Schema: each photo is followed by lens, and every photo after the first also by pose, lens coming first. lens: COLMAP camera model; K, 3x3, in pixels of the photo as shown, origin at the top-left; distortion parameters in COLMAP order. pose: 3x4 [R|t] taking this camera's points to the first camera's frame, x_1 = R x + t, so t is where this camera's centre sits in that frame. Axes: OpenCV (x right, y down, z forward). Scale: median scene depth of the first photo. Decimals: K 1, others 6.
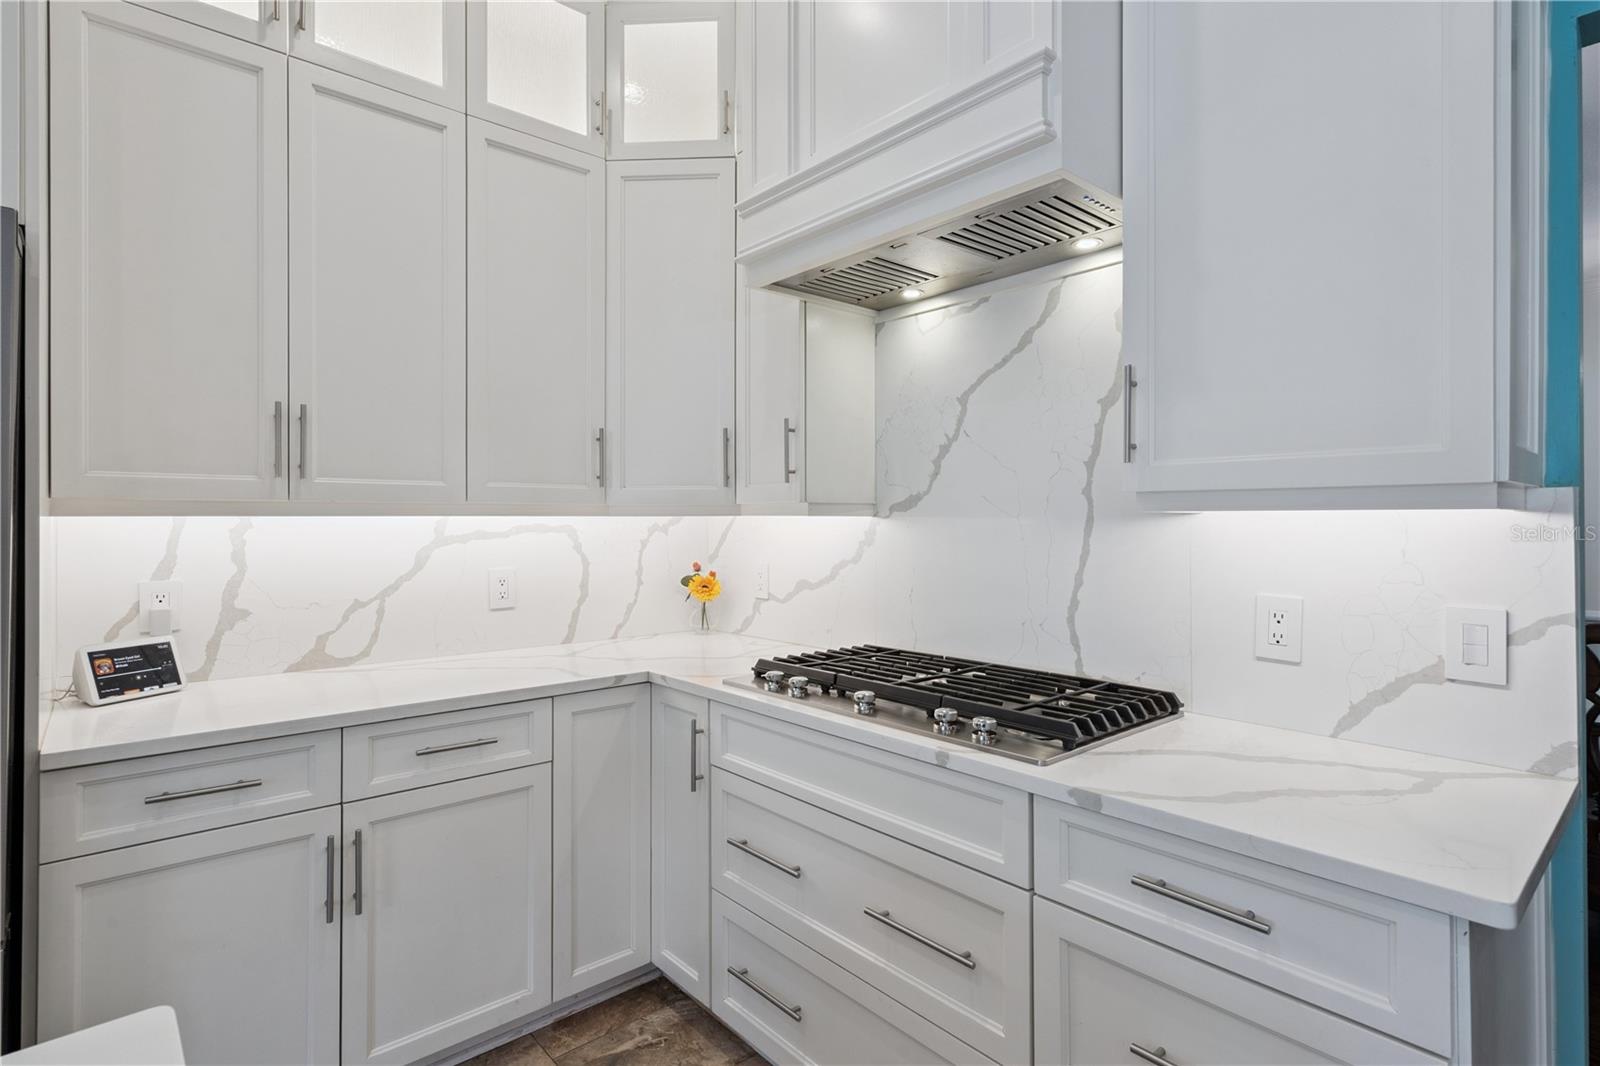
lens RADIAL K [[790.2, 0, 804.1], [0, 790.2, 519.5], [0, 0, 1]] dist [0.001722, 0.000975]
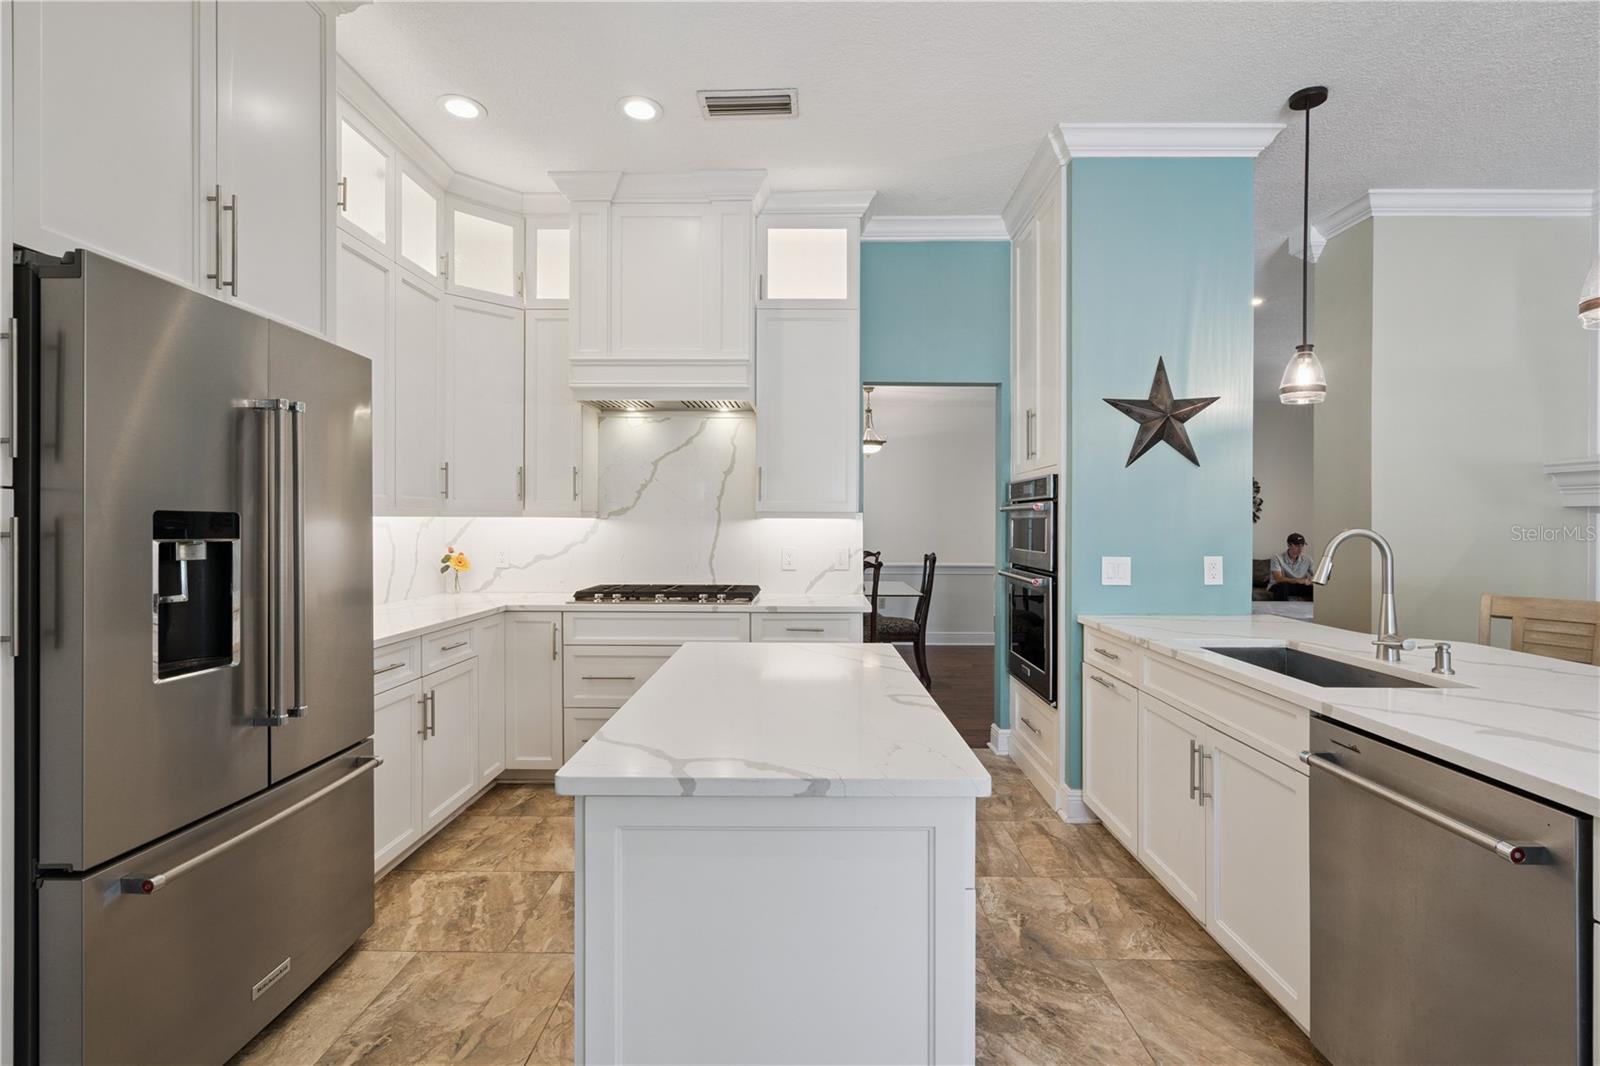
lens RADIAL K [[724.9, 0, 804.7], [0, 724.9, 522.4], [0, 0, 1]] dist [-0.002235, 0.000231]
pose [[0.666555, 0.002930, 0.745450, -0.957800], [-0.008266, 0.999960, 0.003461, -0.004245], [-0.745410, -0.008469, 0.666553, -0.579001]]
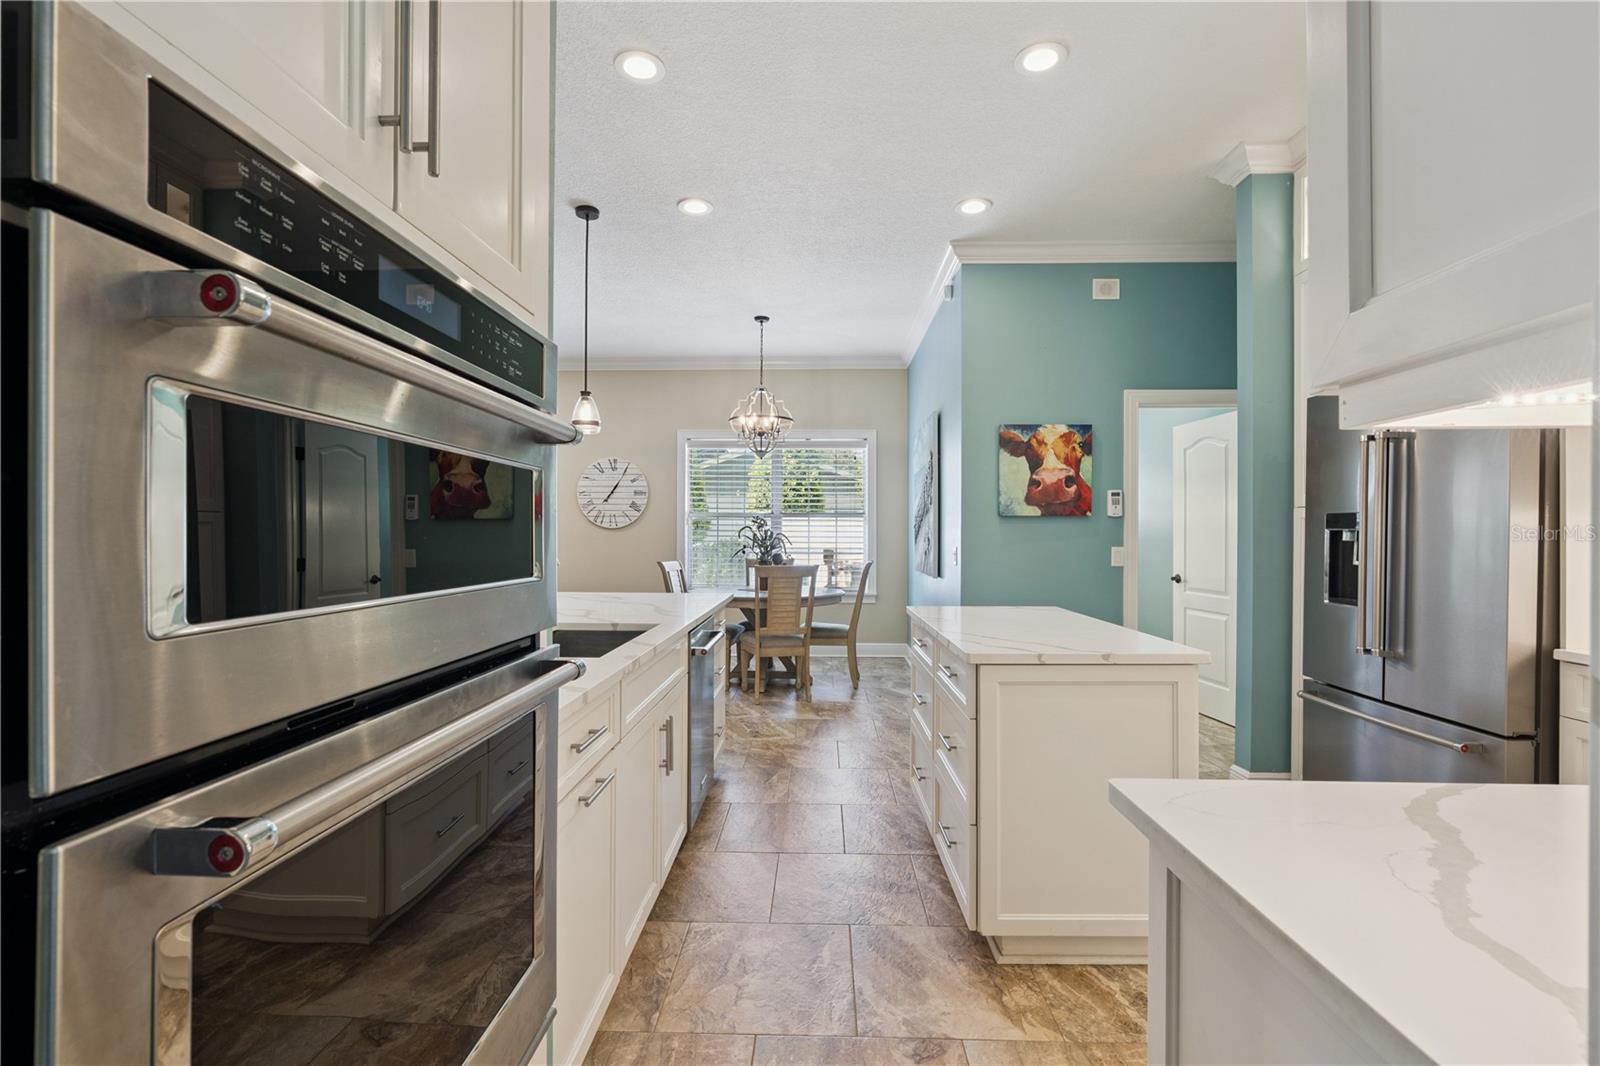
lens RADIAL K [[720.0, 0, 803.8], [0, 720.0, 527.6], [0, 0, 1]] dist [-0.001269, 0.000509]
pose [[-0.677070, -0.008303, -0.735872, 0.801764], [0.001209, 0.999922, -0.012395, 0.033577], [0.735918, -0.009282, -0.677007, 0.546991]]
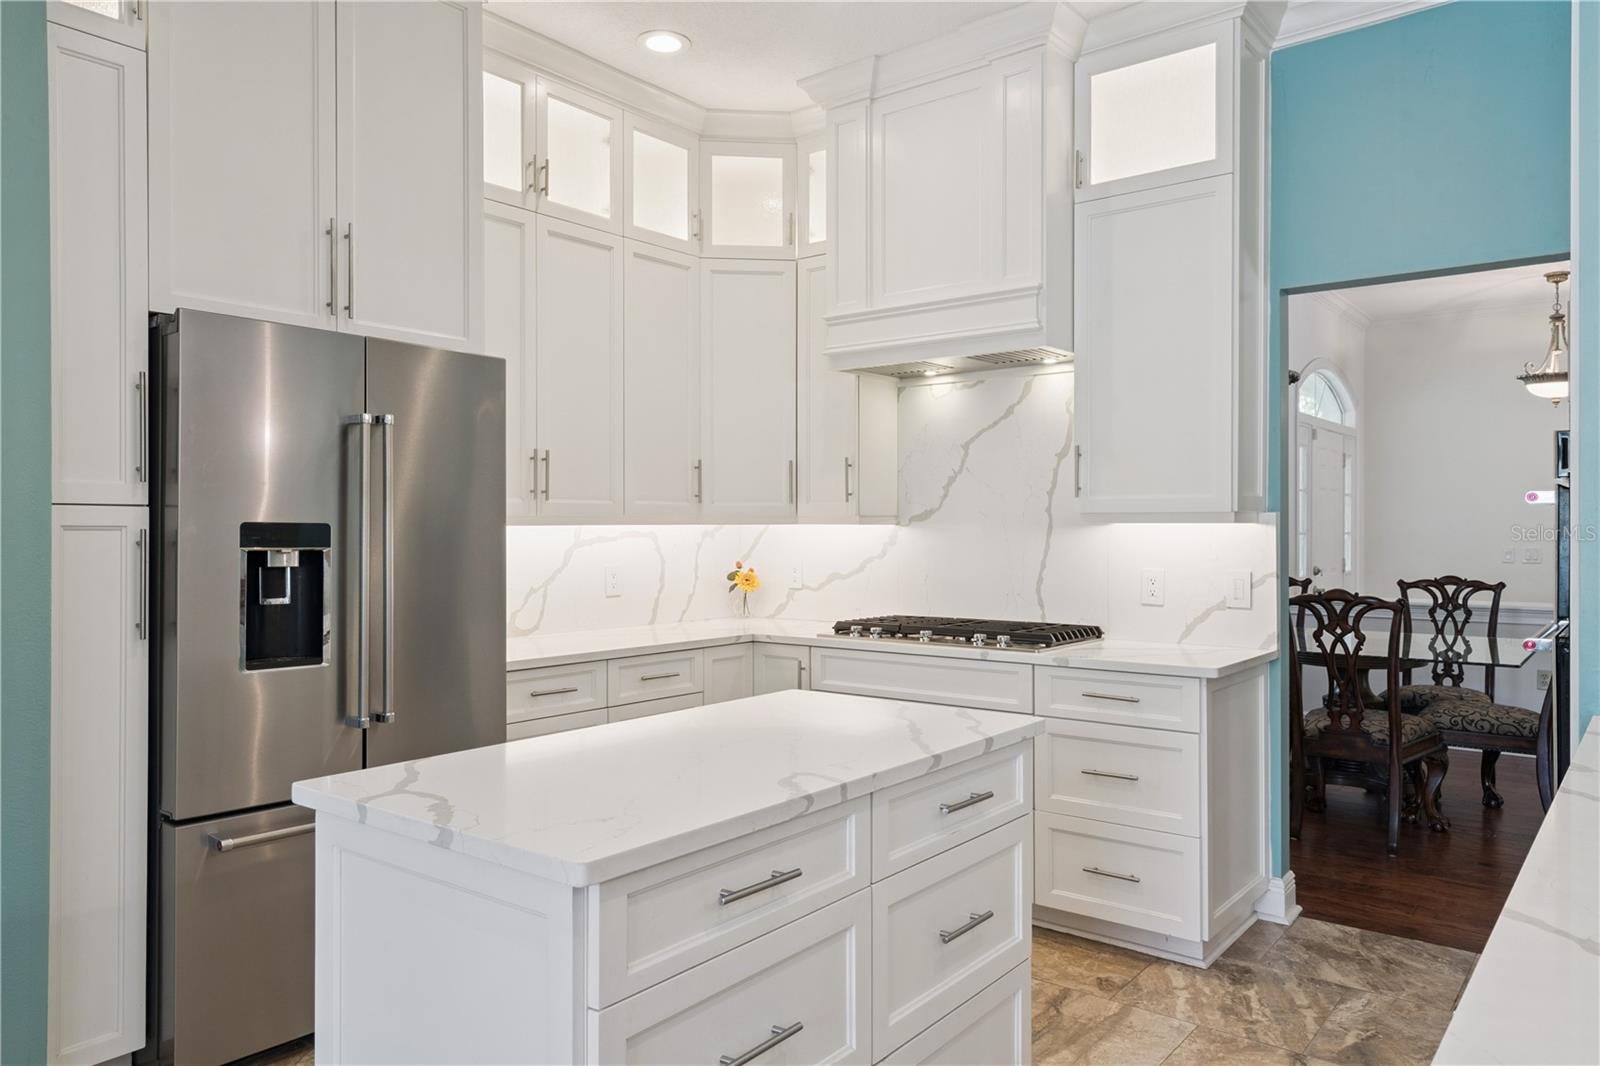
lens RADIAL K [[1091.1, 0, 801.2], [0, 1091.1, 527.1], [0, 0, 1]] dist [0.007503, 0.003402]
pose [[0.983699, -0.000842, 0.179820, -0.464025], [0.000232, 0.999994, 0.003412, -0.007050], [-0.179821, -0.003315, 0.983694, -0.948342]]
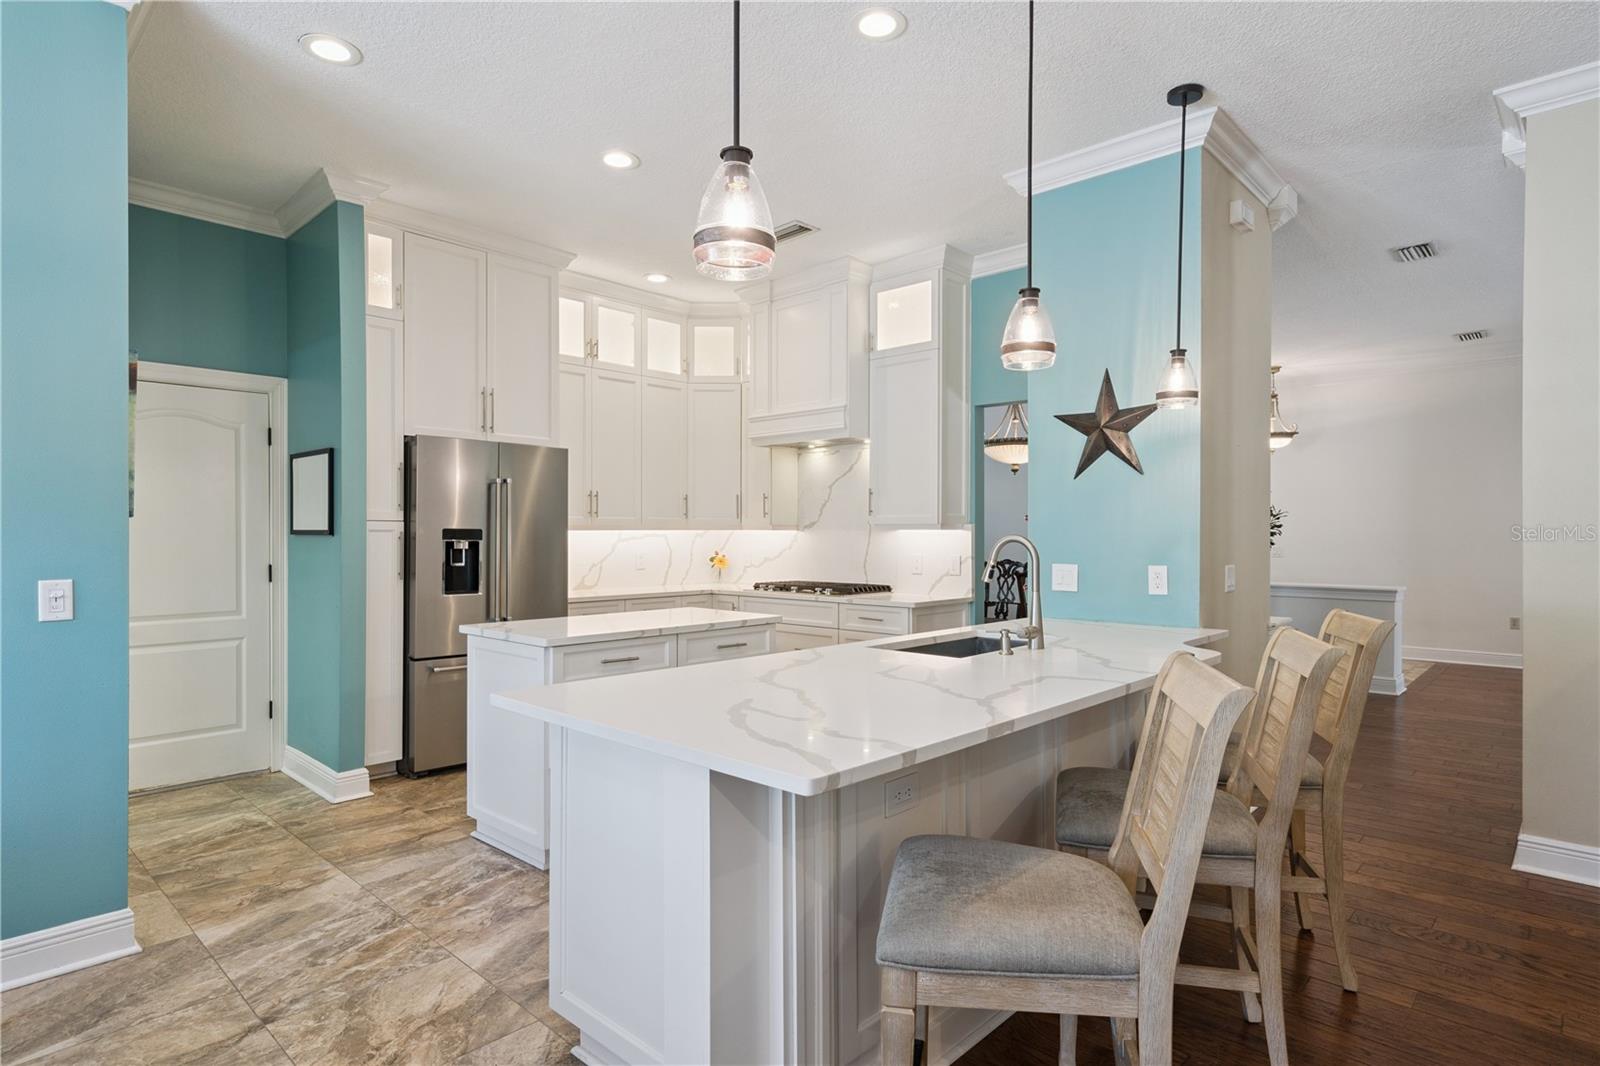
lens RADIAL K [[850.1, 0, 800.0], [0, 850.1, 533.0], [0, 0, 1]] dist [0.001047, 0.000919]
pose [[0.995180, 0.001544, 0.098054, -0.181499], [-0.001959, 0.999990, 0.004140, -0.007538], [-0.098047, -0.004312, 0.995172, -1.831242]]
